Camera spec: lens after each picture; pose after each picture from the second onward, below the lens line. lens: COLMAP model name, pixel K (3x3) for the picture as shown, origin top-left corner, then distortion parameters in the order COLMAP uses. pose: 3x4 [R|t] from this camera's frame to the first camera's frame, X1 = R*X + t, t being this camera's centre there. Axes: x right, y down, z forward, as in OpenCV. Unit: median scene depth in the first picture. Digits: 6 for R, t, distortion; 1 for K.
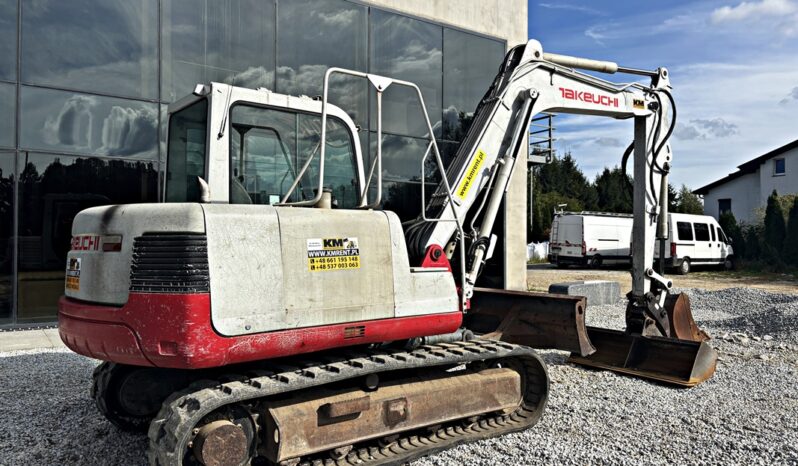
lens RADIAL K [[607.1, 0, 402.4], [0, 607.1, 236.7], [0, 0, 1]] dist [0.042821, -0.048891]
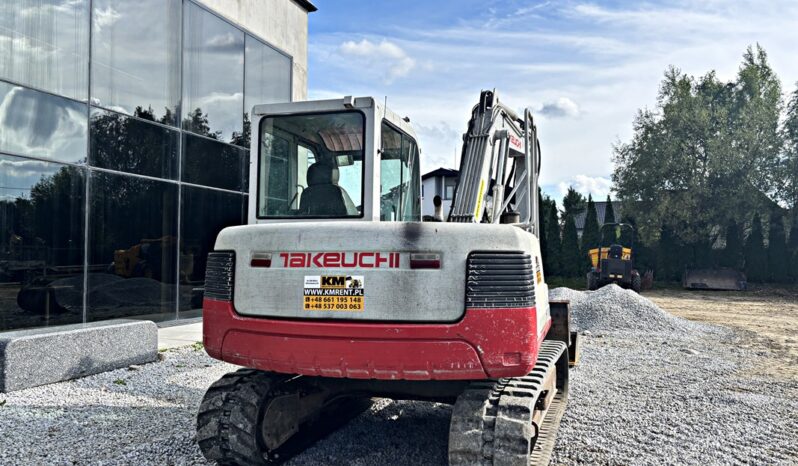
lens RADIAL K [[610.4, 0, 401.5], [0, 610.4, 229.8], [0, 0, 1]] dist [0.034219, -0.007679]
pose [[0.828875, 0.028432, 0.558712, -0.781689], [-0.014605, 0.999467, -0.029194, -0.007364], [-0.559244, 0.016038, 0.828848, 0.139580]]
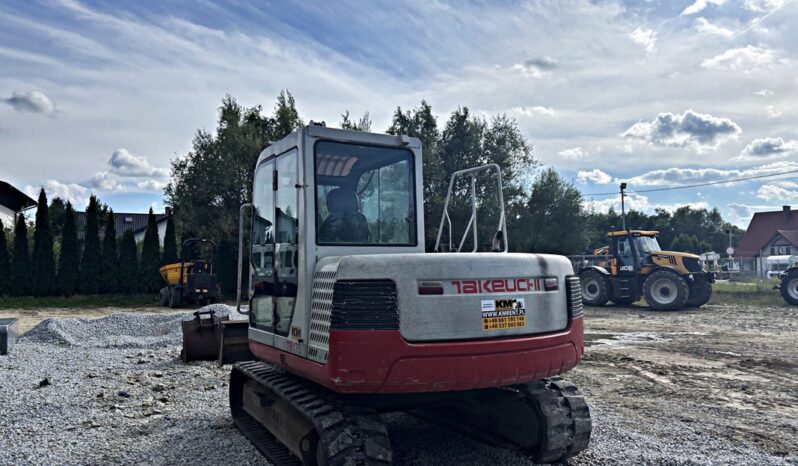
lens RADIAL K [[612.0, 0, 399.3], [0, 612.0, 236.2], [0, 0, 1]] dist [0.024942, -0.001798]
pose [[0.165355, 0.047152, 0.985106, -1.332744], [-0.004289, 0.998881, -0.047091, -0.020655], [-0.986225, 0.003561, 0.165373, 0.806075]]
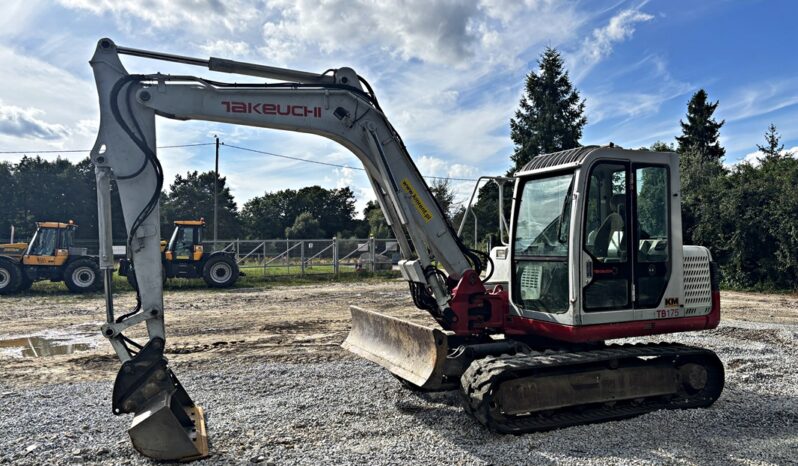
lens RADIAL K [[606.9, 0, 395.4], [0, 606.9, 238.6], [0, 0, 1]] dist [0.036257, -0.039164]
pose [[-0.971607, 0.011951, 0.236300, -0.139867], [0.006343, 0.999680, -0.024479, -0.022126], [-0.236517, -0.022285, -0.971372, 2.541200]]
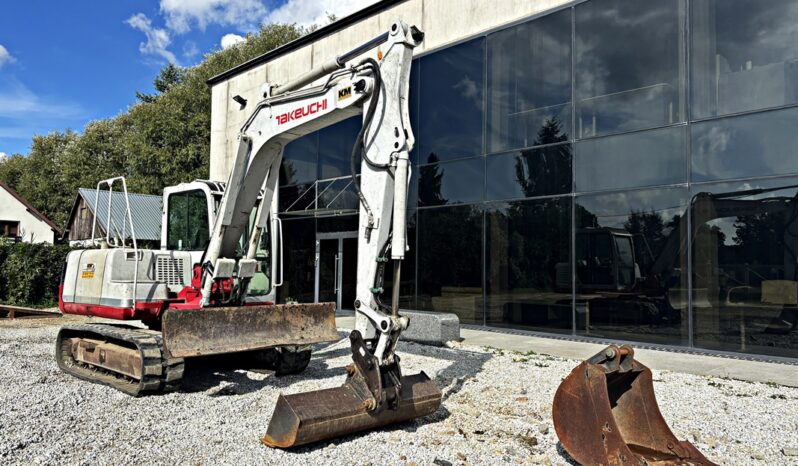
lens RADIAL K [[605.8, 0, 406.1], [0, 605.8, 234.8], [0, 0, 1]] dist [0.025296, -0.001386]
pose [[0.162374, -0.053562, -0.985275, 1.725488], [0.006110, 0.998561, -0.053278, 0.018271], [0.986710, 0.002631, 0.162467, 1.388474]]
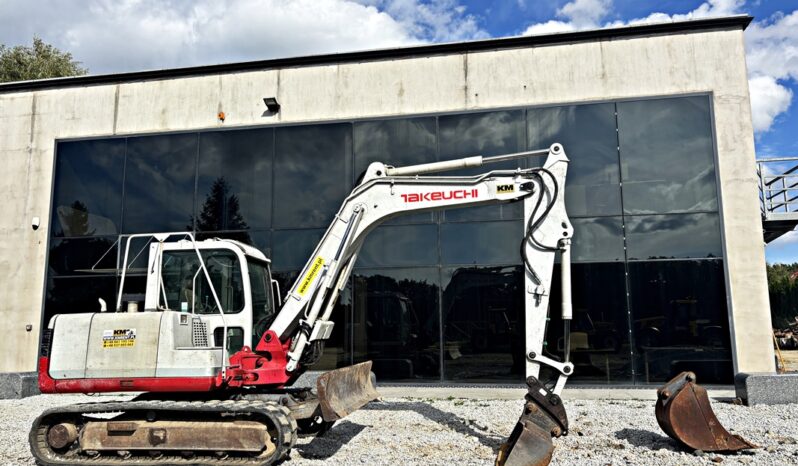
lens RADIAL K [[607.1, 0, 402.4], [0, 607.1, 236.7], [0, 0, 1]] dist [0.042821, -0.048891]
pose [[0.705806, -0.117853, -0.698533, 1.423341], [0.025123, 0.989608, -0.141577, 0.006137], [0.707959, 0.082377, 0.701432, 0.234107]]
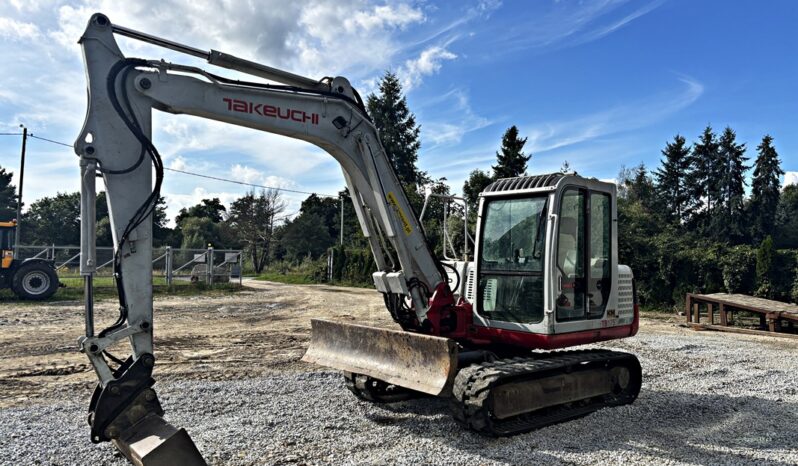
lens RADIAL K [[607.1, 0, 402.4], [0, 607.1, 236.7], [0, 0, 1]] dist [0.042821, -0.048891]
pose [[-0.996875, -0.020342, -0.076337, 0.226063], [-0.016353, 0.998486, -0.052511, -0.015321], [0.077289, -0.051099, -0.995698, 2.593340]]
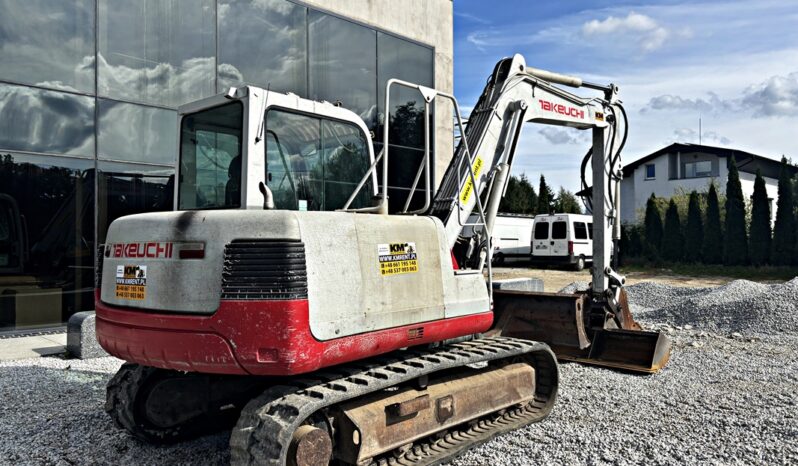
lens RADIAL K [[608.9, 0, 395.1], [0, 608.9, 232.8], [0, 0, 1]] dist [0.023316, -0.010606]
pose [[0.984982, -0.003763, 0.172616, -0.236004], [0.004629, 0.999979, -0.004615, -0.008398], [-0.172595, 0.005344, 0.984978, -0.015627]]
